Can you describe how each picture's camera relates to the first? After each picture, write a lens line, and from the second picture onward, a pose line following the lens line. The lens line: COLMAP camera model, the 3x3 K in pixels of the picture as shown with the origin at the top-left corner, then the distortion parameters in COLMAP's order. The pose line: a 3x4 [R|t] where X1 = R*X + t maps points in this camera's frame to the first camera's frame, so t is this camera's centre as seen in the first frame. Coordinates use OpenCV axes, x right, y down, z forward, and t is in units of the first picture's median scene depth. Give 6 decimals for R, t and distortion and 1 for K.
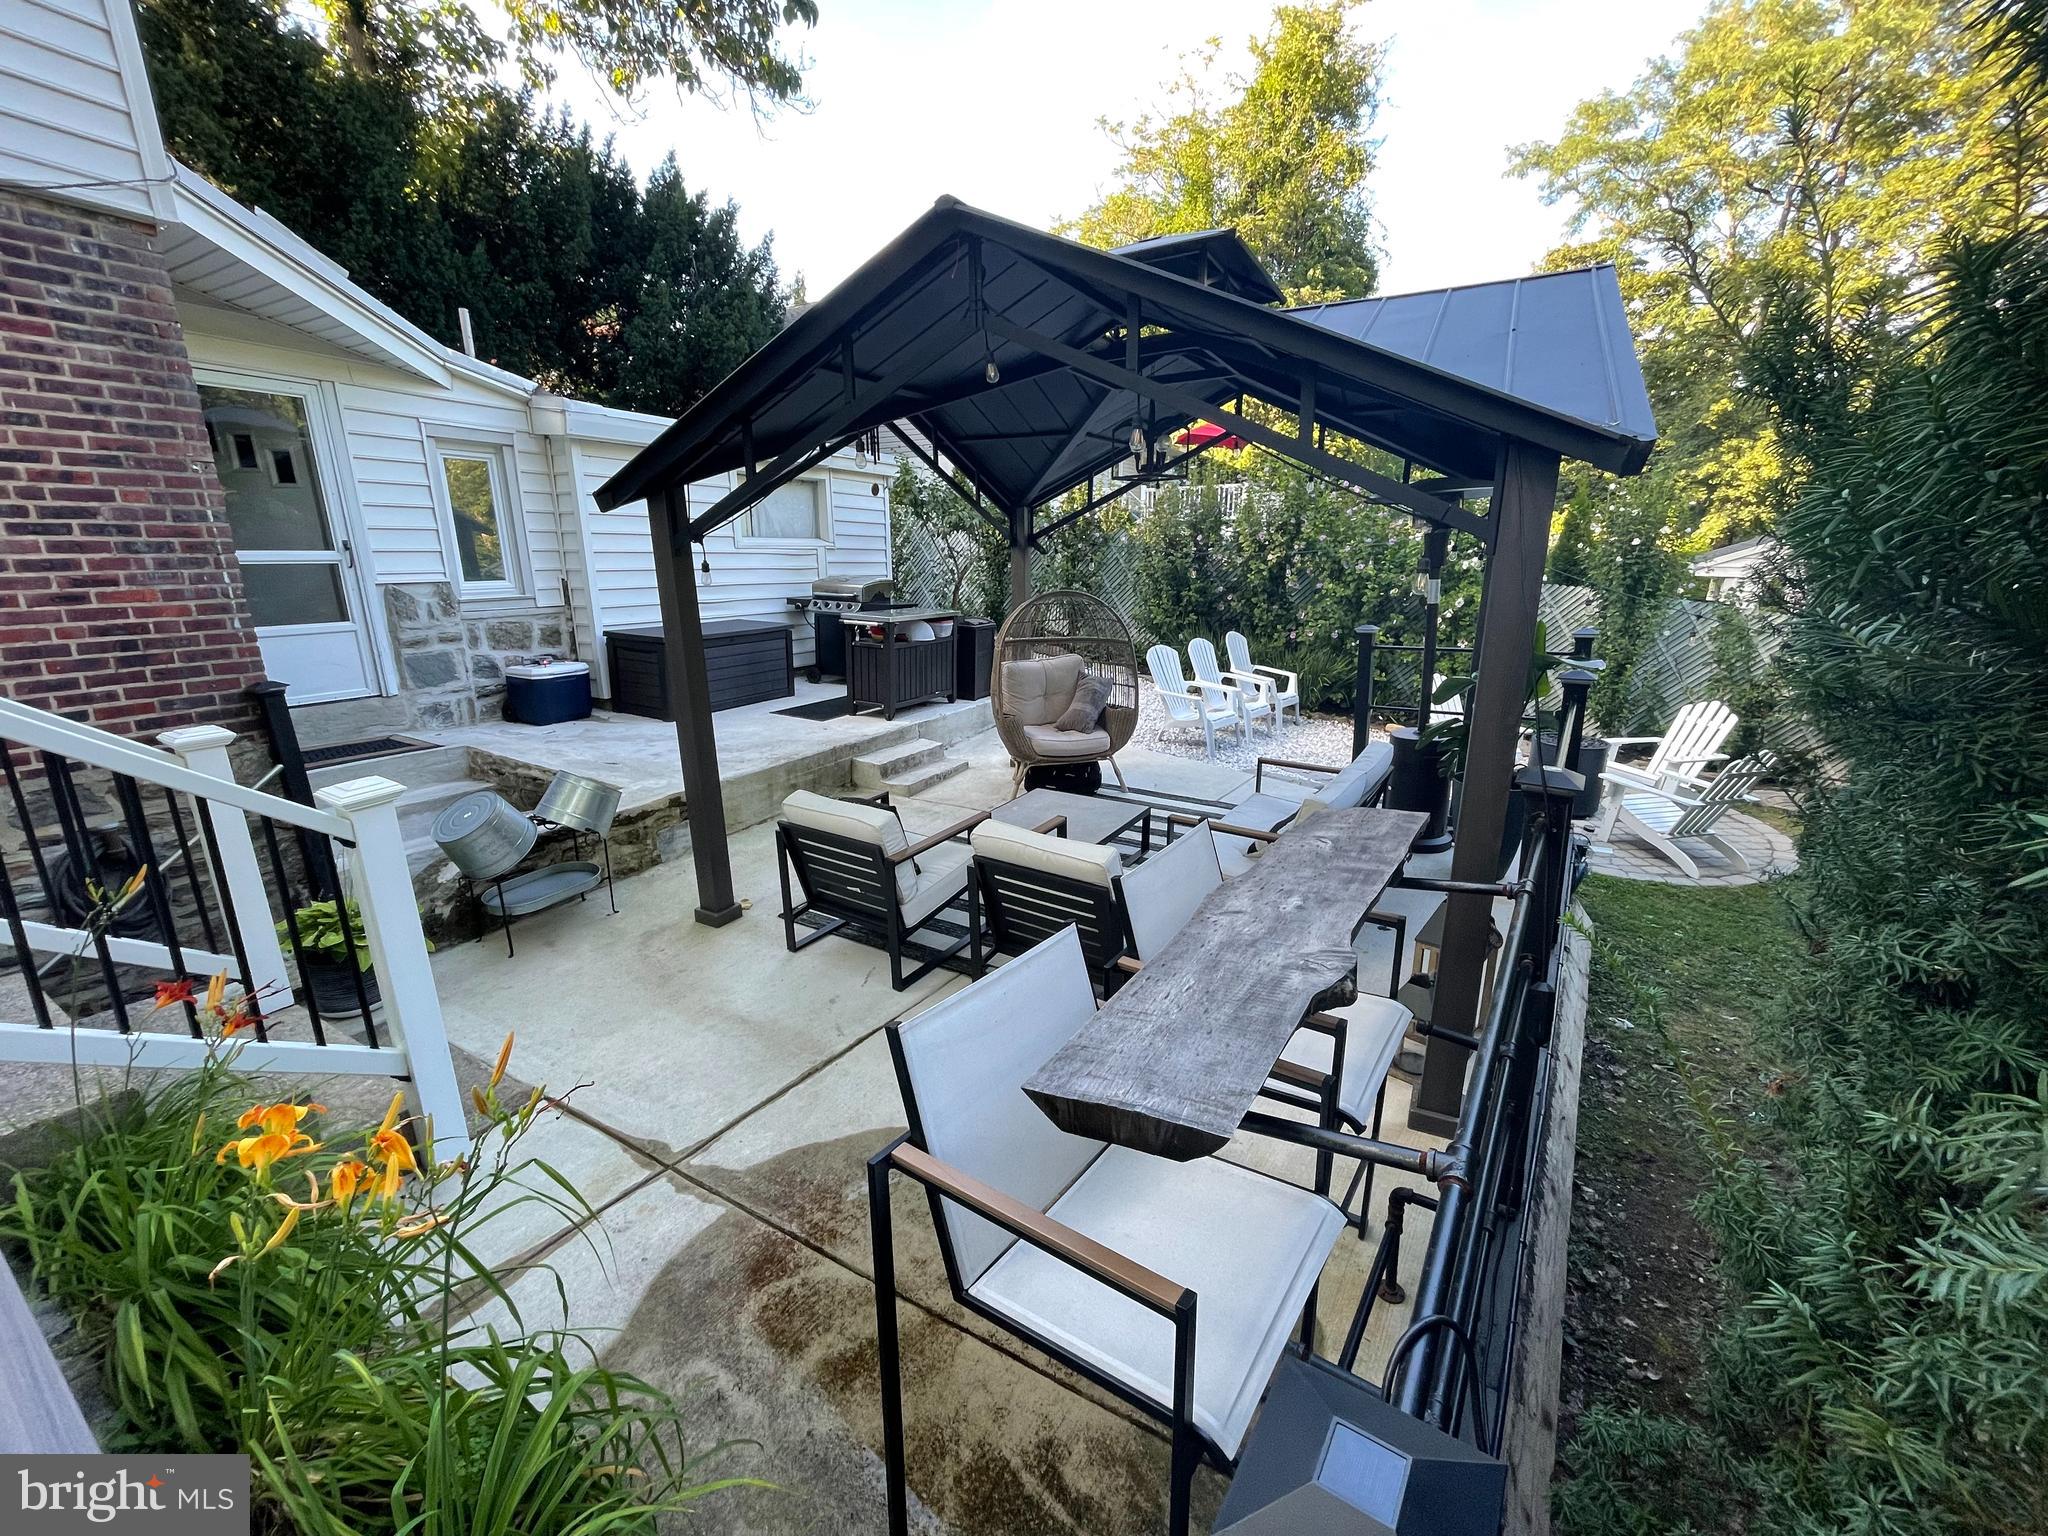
lens RADIAL K [[825.3, 0, 1021.9], [0, 825.3, 764.8], [0, 0, 1]] dist [-0.003082, 0.002141]
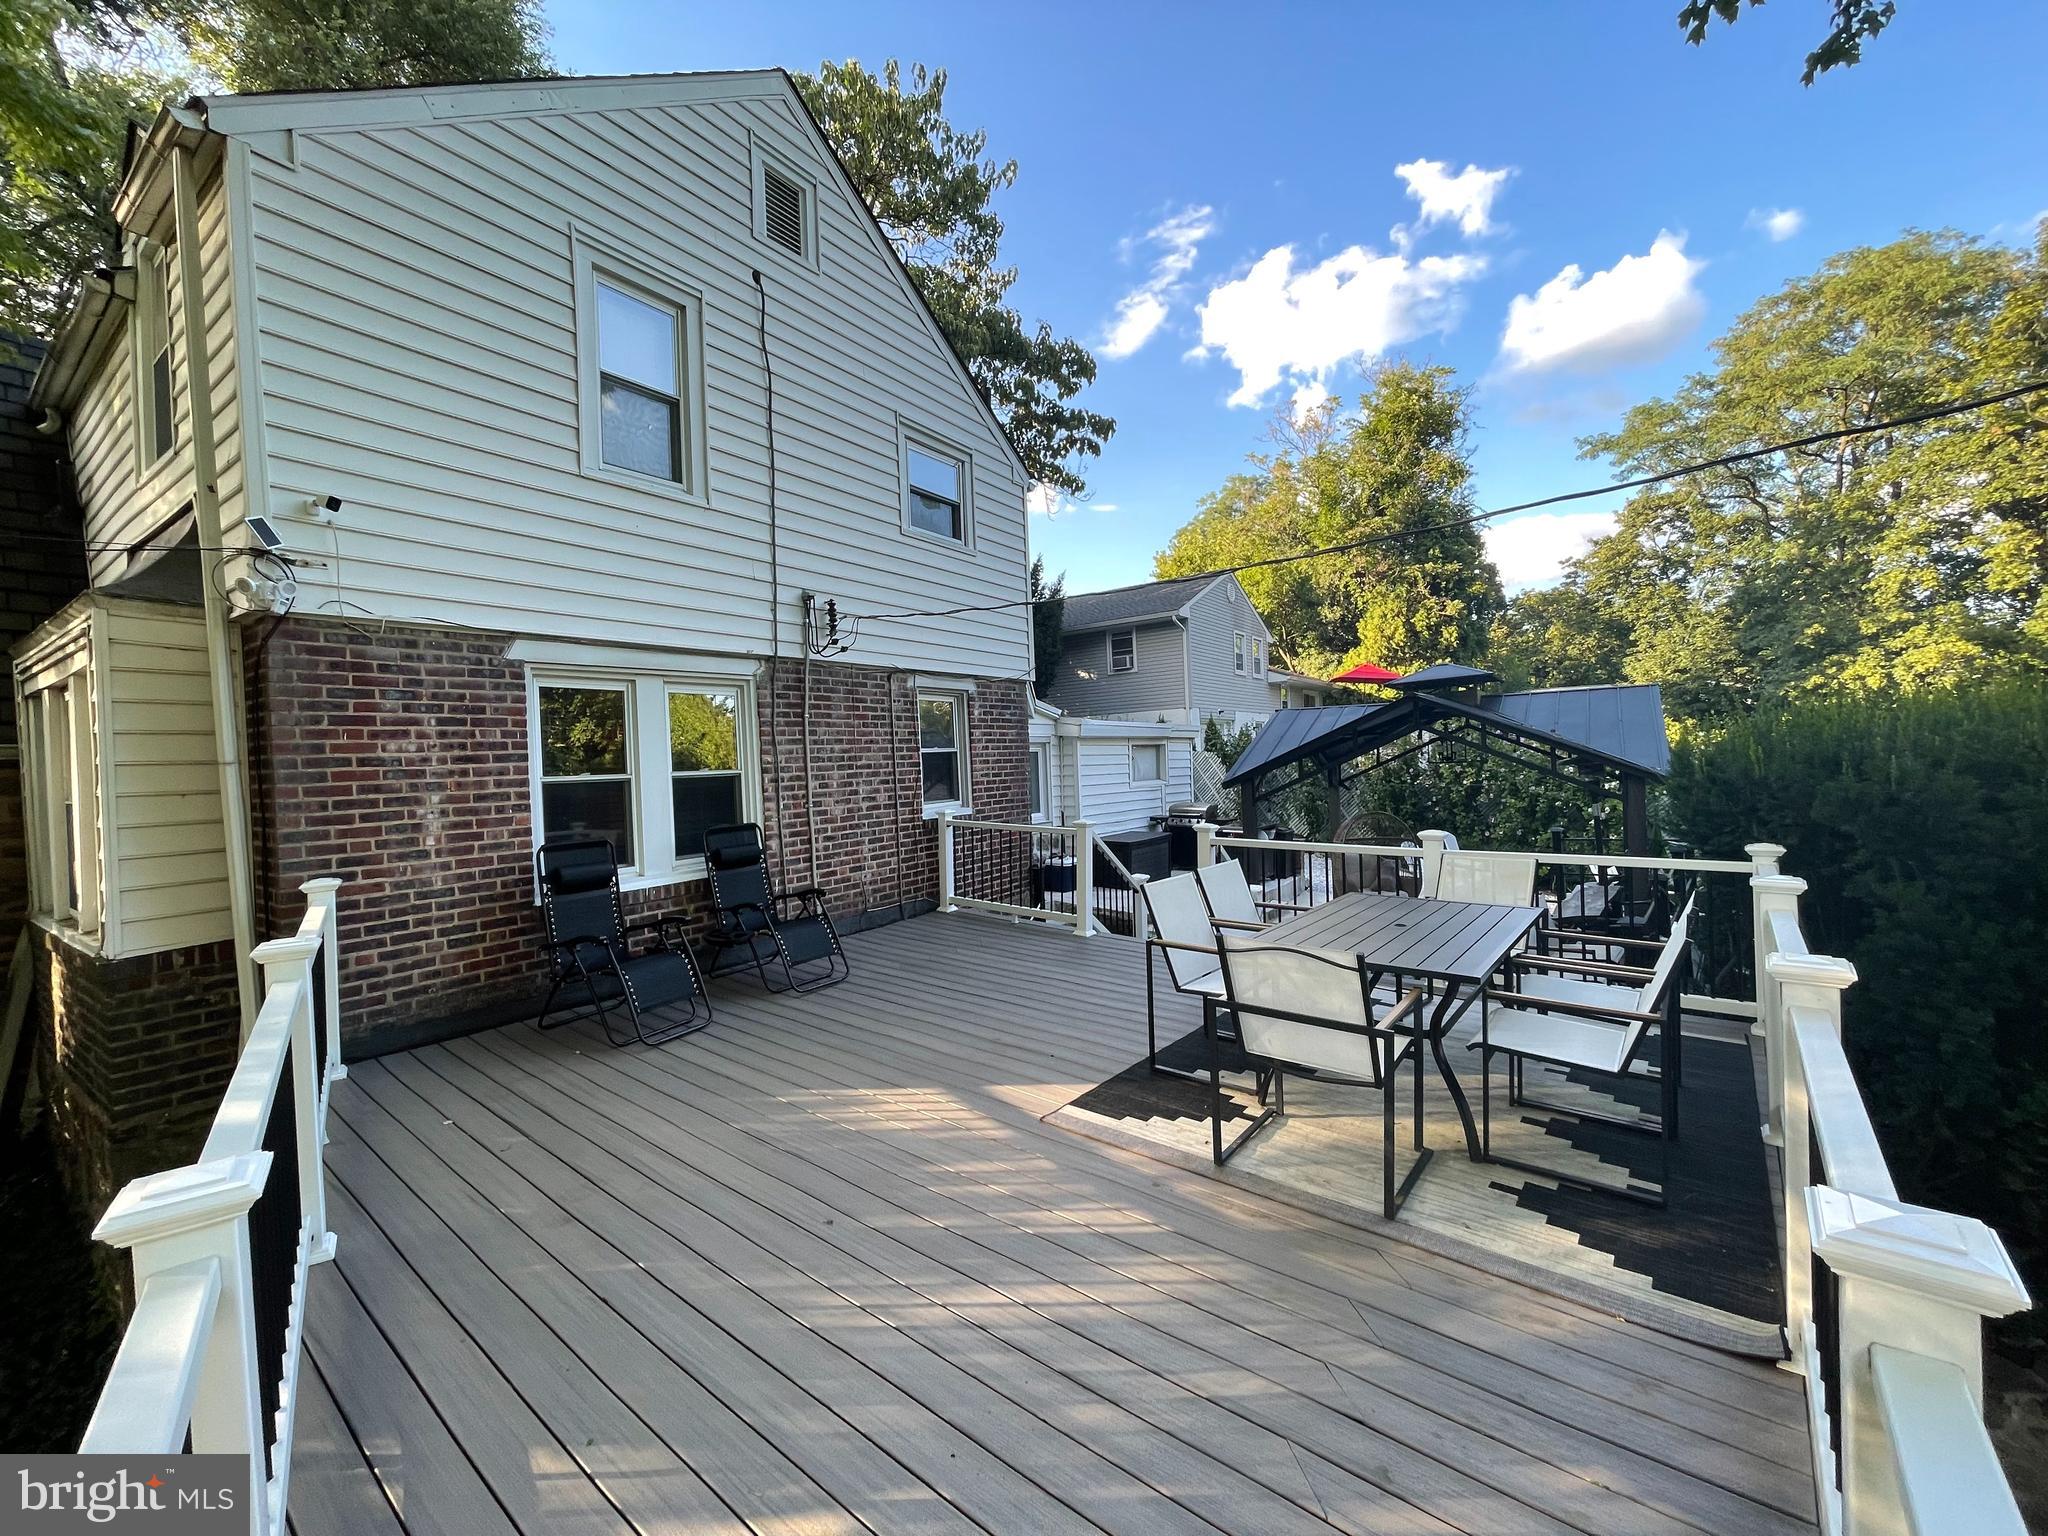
lens RADIAL K [[825.3, 0, 1025.8], [0, 825.3, 763.2], [0, 0, 1]] dist [-0.003082, 0.002141]
pose [[0.992203, -0.030544, -0.120828, -0.583000], [-0.000041, 0.969423, -0.245396, 0.154614], [0.124629, 0.243488, 0.961863, -1.036119]]
